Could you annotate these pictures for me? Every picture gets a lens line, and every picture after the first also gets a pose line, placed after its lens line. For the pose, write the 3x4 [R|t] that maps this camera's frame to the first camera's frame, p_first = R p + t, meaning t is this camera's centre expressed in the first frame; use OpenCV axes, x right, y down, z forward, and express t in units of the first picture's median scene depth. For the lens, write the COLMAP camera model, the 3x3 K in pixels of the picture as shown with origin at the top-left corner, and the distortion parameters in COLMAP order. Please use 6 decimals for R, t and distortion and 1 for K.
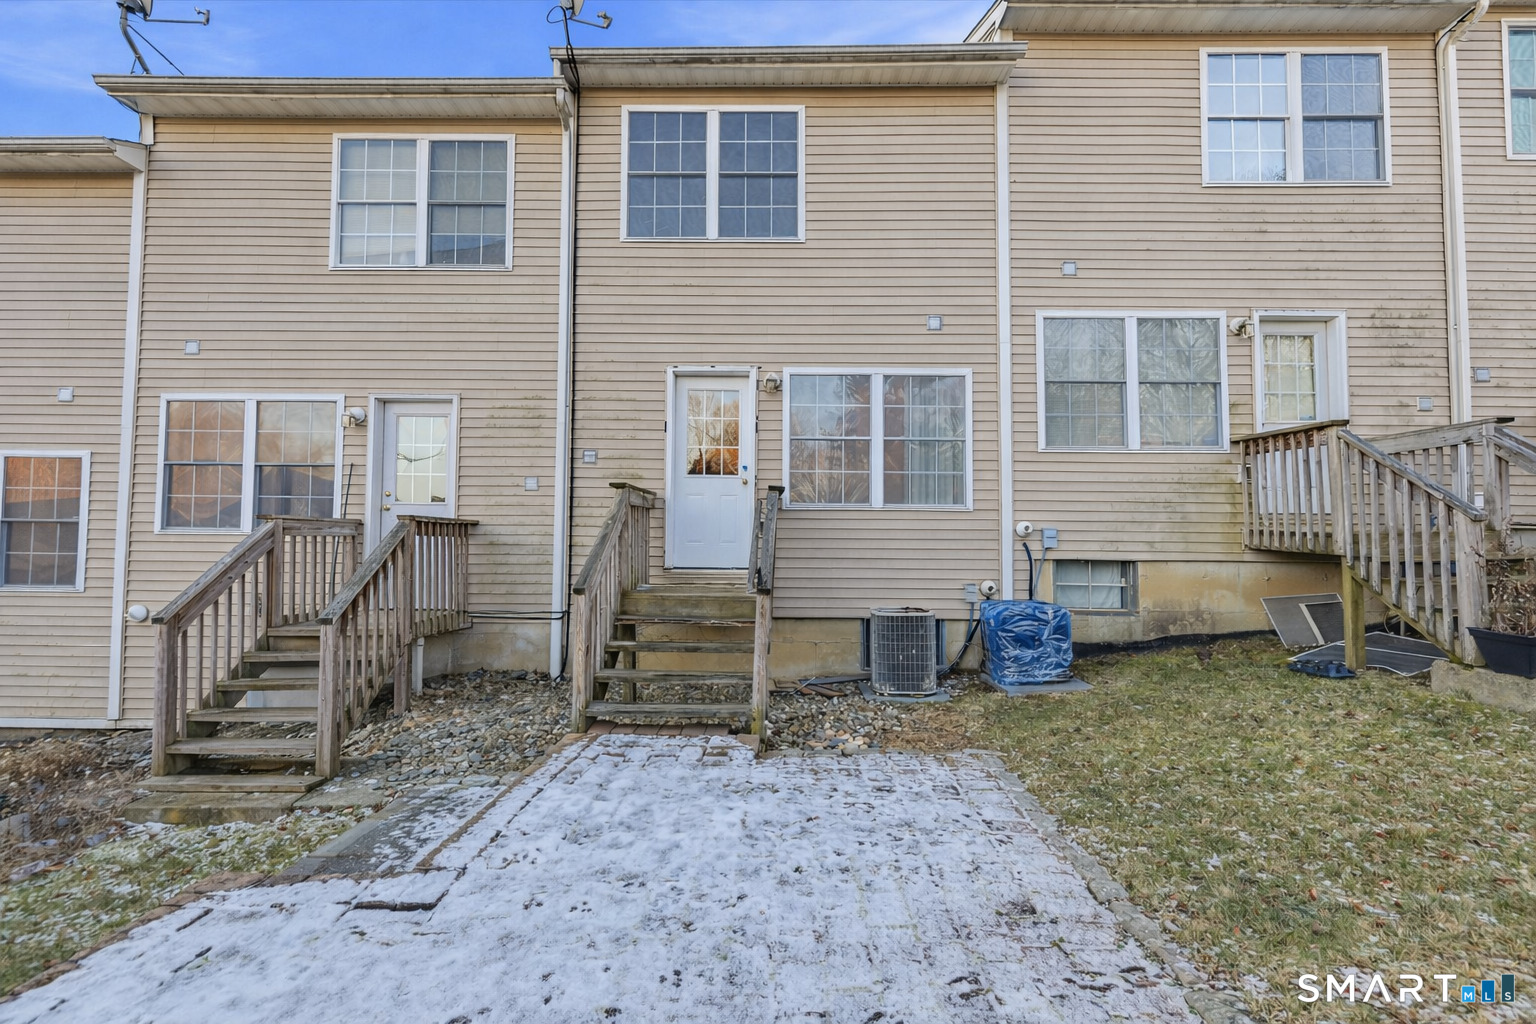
lens RADIAL K [[664.6, 0, 770.2], [0, 664.6, 513.1], [0, 0, 1]] dist [-0.003472, 0.000429]
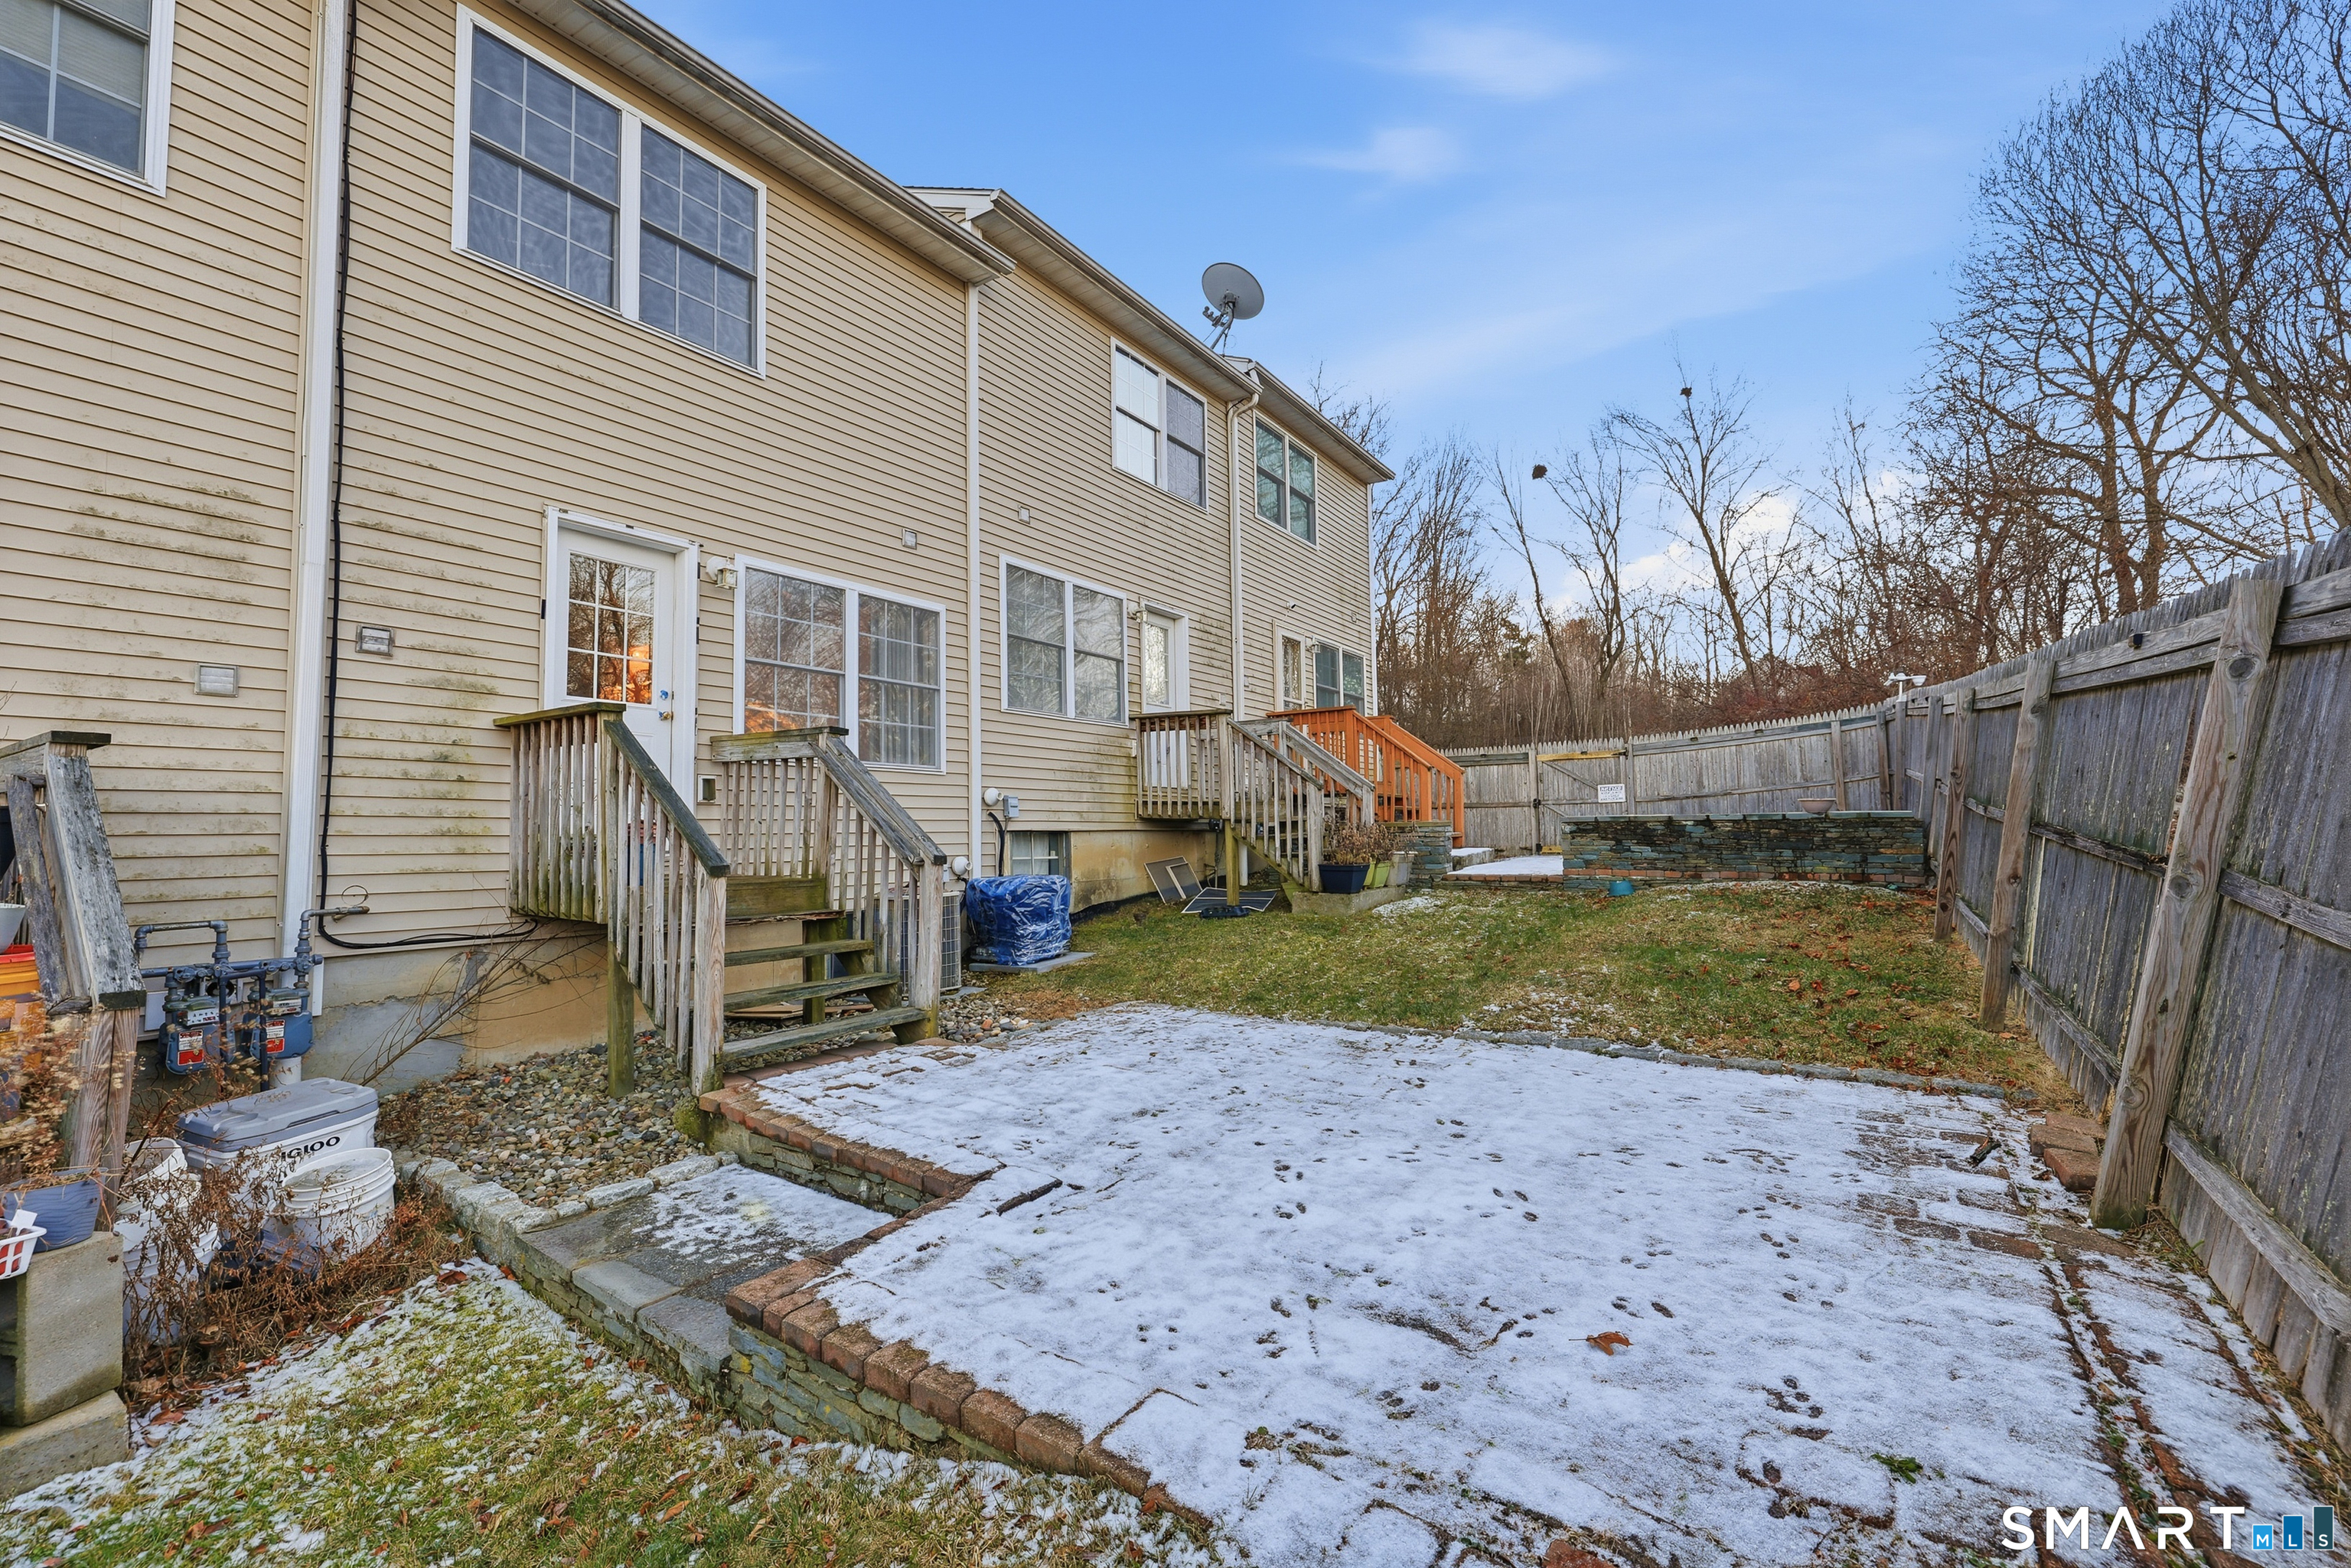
lens RADIAL K [[1096.3, 0, 1185.5], [0, 1096.3, 774.5], [0, 0, 1]] dist [-0.004104, 0.000033]
pose [[0.492994, 0.037086, 0.869242, -0.771235], [-0.006617, 0.999222, -0.038879, 0.050552], [-0.870008, 0.013415, 0.492856, 0.062485]]
